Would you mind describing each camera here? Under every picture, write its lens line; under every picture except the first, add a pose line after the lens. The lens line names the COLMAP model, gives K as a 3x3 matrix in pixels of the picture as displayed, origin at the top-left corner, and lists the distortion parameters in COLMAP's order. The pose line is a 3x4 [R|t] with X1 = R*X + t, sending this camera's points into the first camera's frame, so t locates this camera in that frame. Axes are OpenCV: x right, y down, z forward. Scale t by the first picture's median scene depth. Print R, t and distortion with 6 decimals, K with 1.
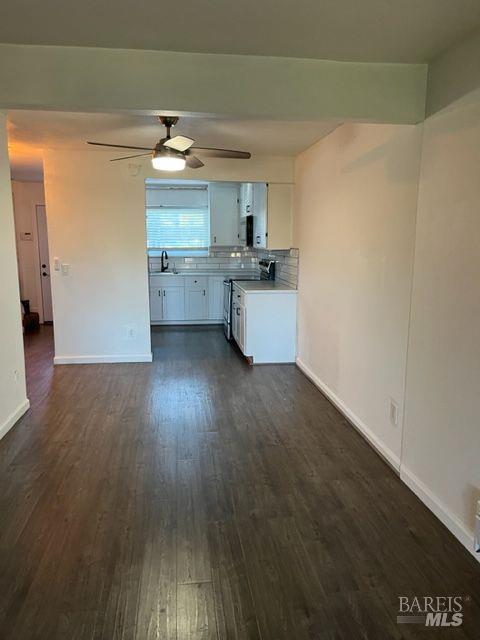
lens RADIAL K [[490.7, 0, 238.8], [0, 490.7, 322.5], [0, 0, 1]] dist [0.030857, -0.049688]
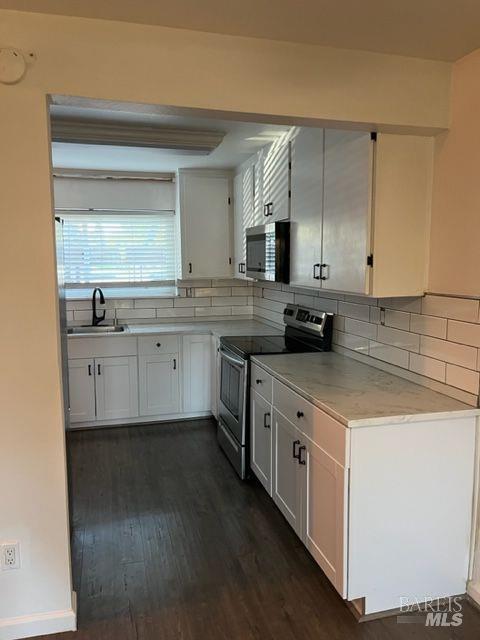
lens RADIAL K [[490.7, 0, 243.6], [0, 490.7, 316.5], [0, 0, 1]] dist [0.030857, -0.049688]
pose [[0.988439, -0.019043, 0.150419, -0.075411], [0.027592, 0.998107, -0.054956, -0.081493], [-0.149088, 0.058471, 0.987094, 0.443875]]
